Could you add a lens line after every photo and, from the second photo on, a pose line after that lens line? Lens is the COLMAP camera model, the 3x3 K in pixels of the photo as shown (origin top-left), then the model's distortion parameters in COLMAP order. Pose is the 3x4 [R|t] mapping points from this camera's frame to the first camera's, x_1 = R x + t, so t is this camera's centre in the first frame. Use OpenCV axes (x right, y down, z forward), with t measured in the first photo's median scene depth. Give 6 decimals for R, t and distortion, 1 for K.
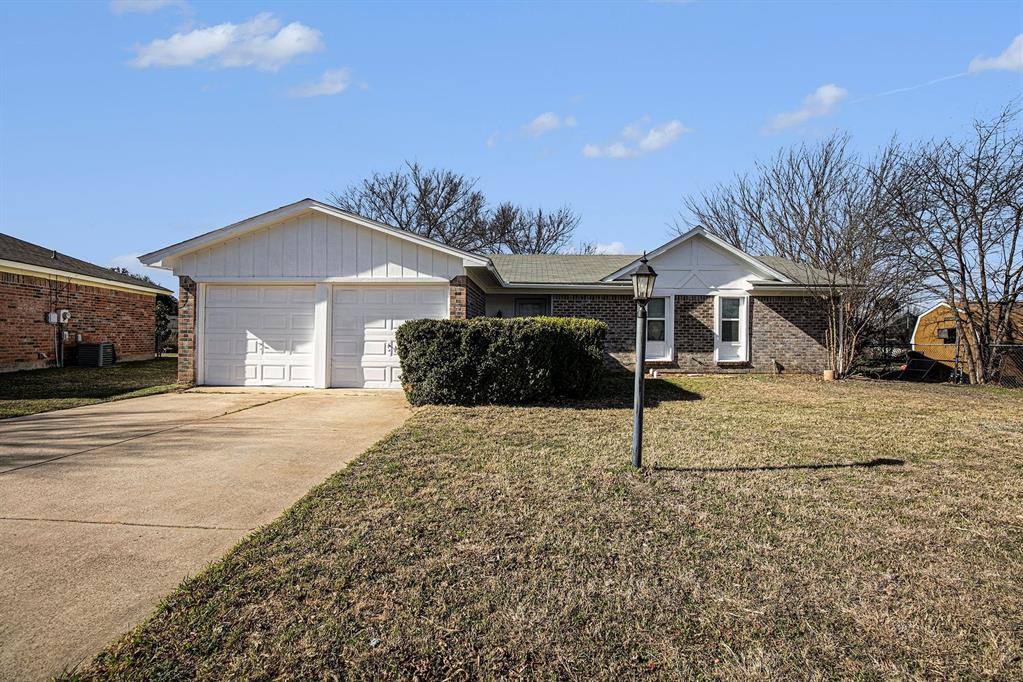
lens RADIAL K [[464.6, 0, 510.0], [0, 464.6, 338.3], [0, 0, 1]] dist [-0.000178, 0.000299]
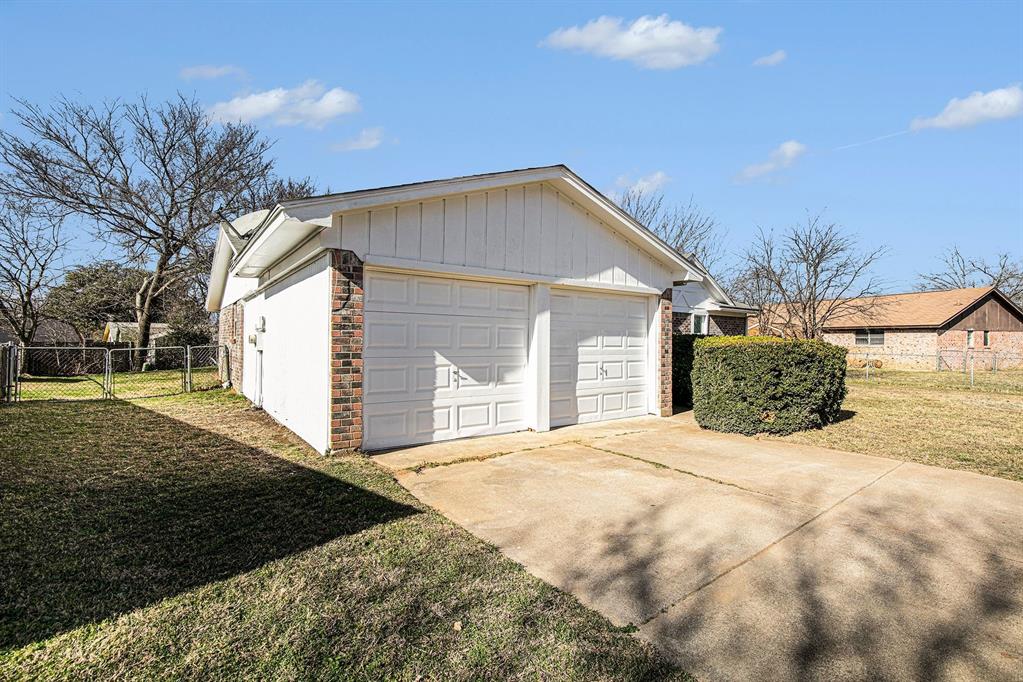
lens RADIAL K [[464.6, 0, 511.0], [0, 464.6, 341.6], [0, 0, 1]] dist [-0.000178, 0.000299]
pose [[0.794985, -0.000345, 0.606629, -0.646065], [-0.005338, 0.999957, 0.007563, -0.026569], [-0.606606, -0.009251, 0.794949, 0.338200]]
